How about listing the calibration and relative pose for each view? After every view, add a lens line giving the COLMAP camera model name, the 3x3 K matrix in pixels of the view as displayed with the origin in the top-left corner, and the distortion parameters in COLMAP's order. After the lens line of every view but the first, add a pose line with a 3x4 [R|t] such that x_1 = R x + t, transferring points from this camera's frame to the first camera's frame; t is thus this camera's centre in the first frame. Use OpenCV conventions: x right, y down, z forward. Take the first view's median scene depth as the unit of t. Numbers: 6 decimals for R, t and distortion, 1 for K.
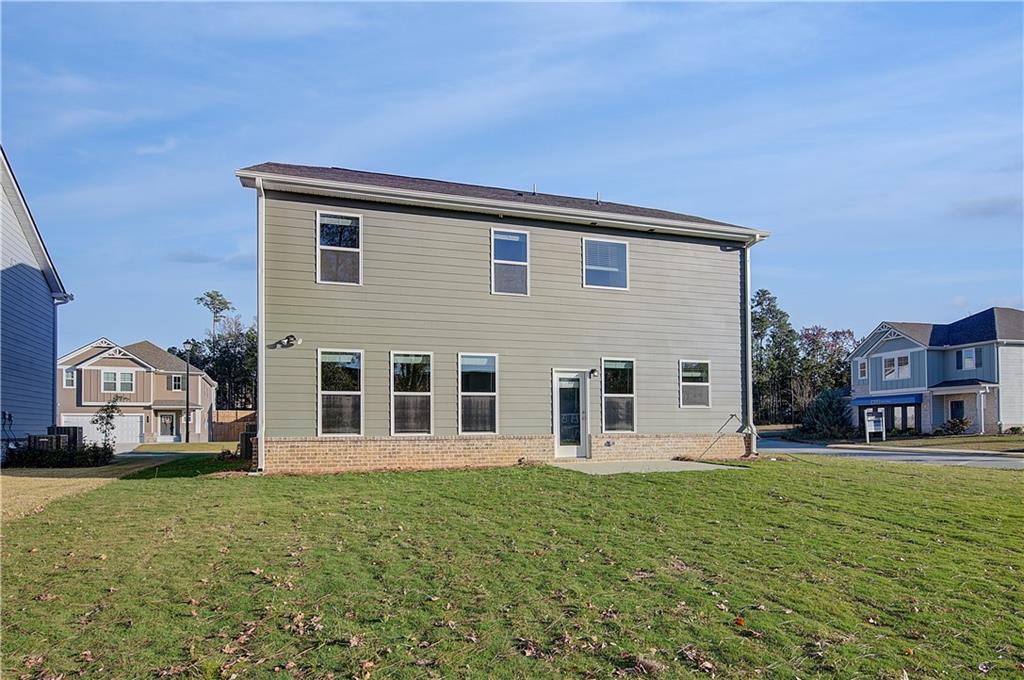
lens RADIAL K [[426.2, 0, 479.6], [0, 426.2, 343.4], [0, 0, 1]] dist [-0.003581, 0.000232]
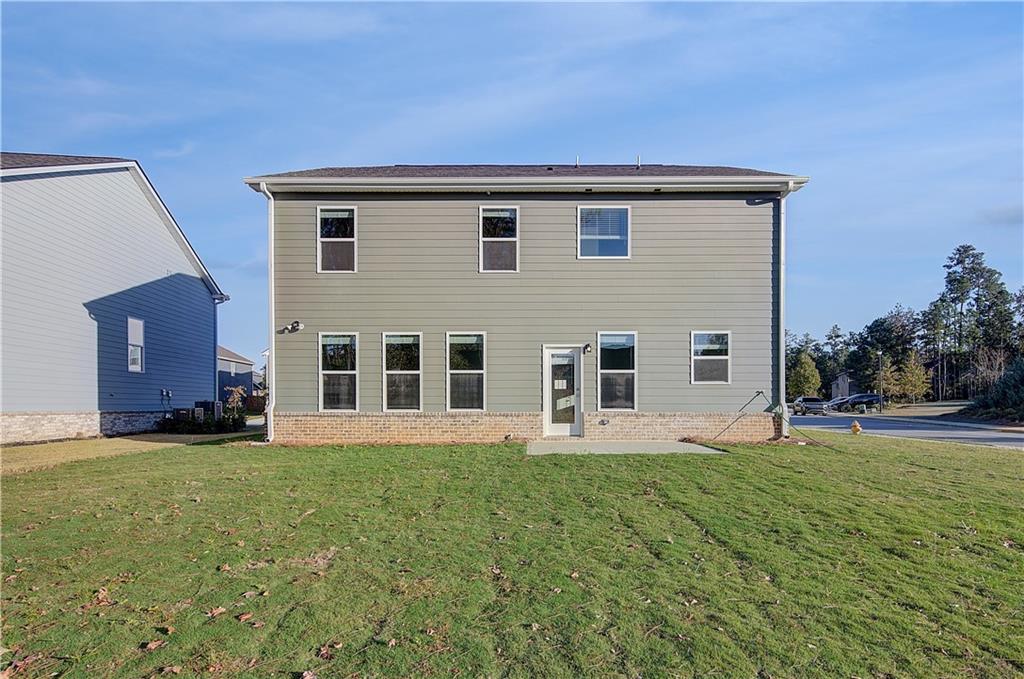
lens RADIAL K [[407.7, 0, 509.2], [0, 407.7, 335.6], [0, 0, 1]] dist [0.002485, -0.001302]
pose [[0.973721, -0.032346, -0.225435, 0.302259], [0.038931, 0.998933, 0.024826, 0.011686], [0.224392, -0.032950, 0.973942, 0.072760]]
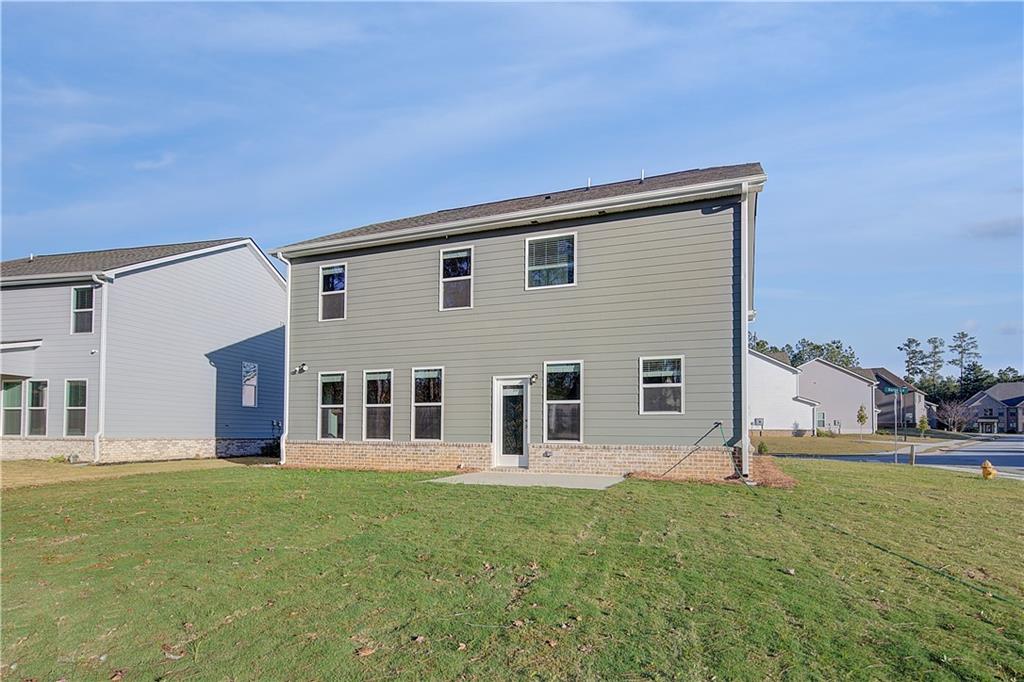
lens RADIAL K [[426.2, 0, 521.2], [0, 426.2, 345.1], [0, 0, 1]] dist [-0.003581, 0.000232]
pose [[0.863940, -0.091613, -0.495192, 0.719596], [0.085615, 0.995719, -0.034844, 0.024892], [0.496264, -0.012292, 0.868084, 0.161610]]
